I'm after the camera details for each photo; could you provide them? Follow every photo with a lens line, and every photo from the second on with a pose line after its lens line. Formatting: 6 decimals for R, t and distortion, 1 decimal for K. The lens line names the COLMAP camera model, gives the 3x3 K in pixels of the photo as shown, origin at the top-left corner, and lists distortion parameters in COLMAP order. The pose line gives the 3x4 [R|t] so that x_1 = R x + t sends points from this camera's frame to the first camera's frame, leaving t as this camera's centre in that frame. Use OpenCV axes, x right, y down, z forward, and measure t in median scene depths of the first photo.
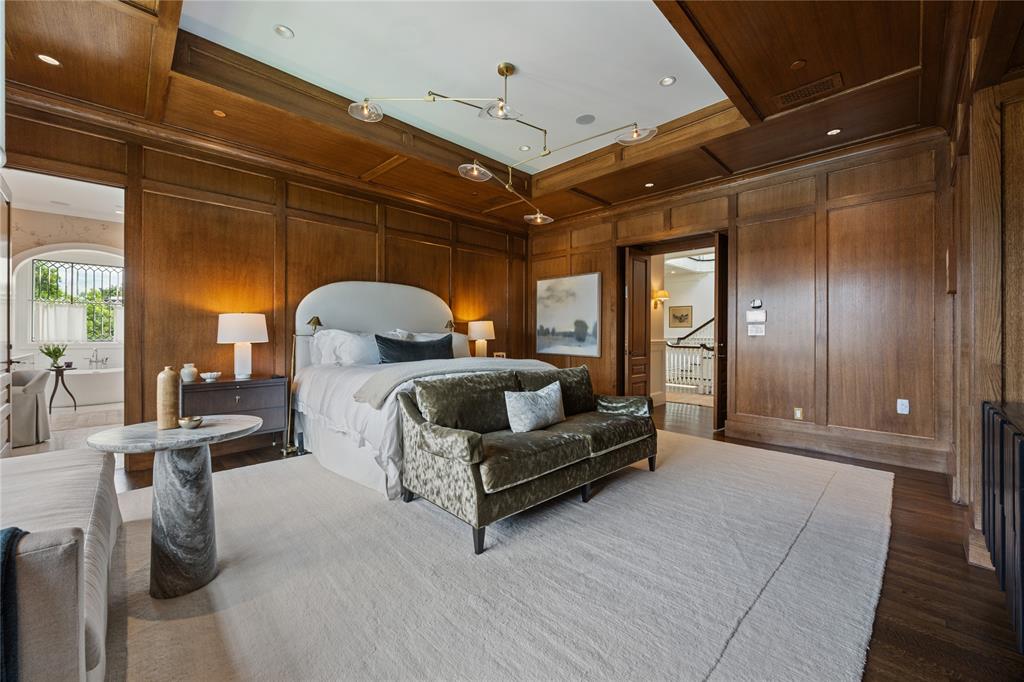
lens RADIAL K [[397.1, 0, 513.7], [0, 397.1, 336.9], [0, 0, 1]] dist [0.001231, 0.000127]
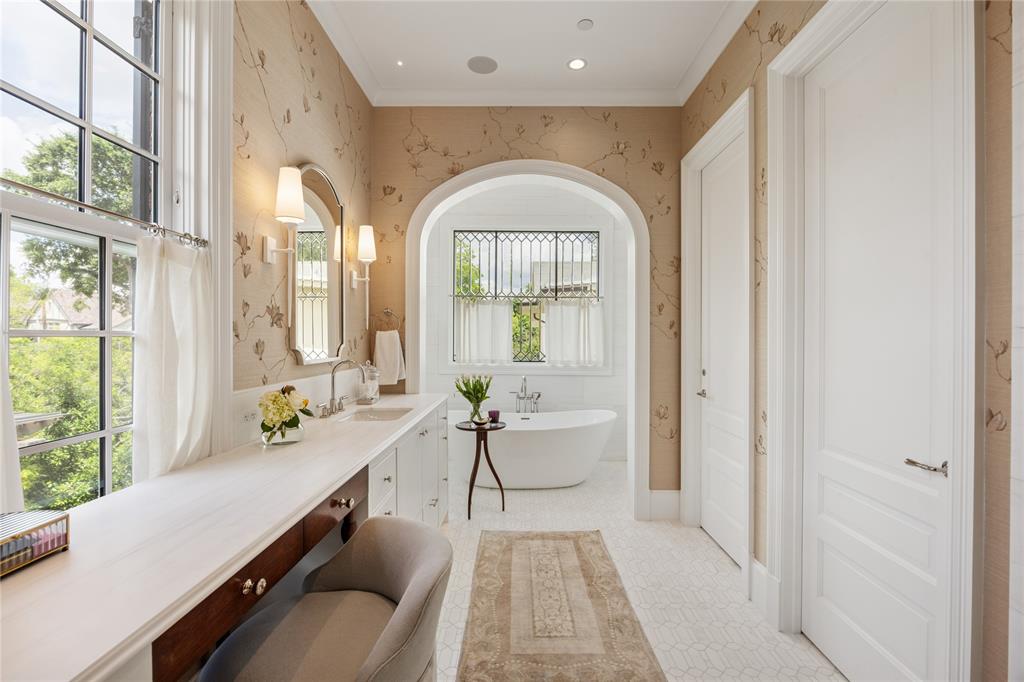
lens RADIAL K [[472.0, 0, 512.5], [0, 472.0, 339.1], [0, 0, 1]] dist [0.000031, 0.000000]
pose [[0.703990, -0.001046, -0.710209, -0.696794], [0.001127, 0.999999, -0.000355, -0.026029], [0.710209, -0.000551, 0.703990, 0.612873]]
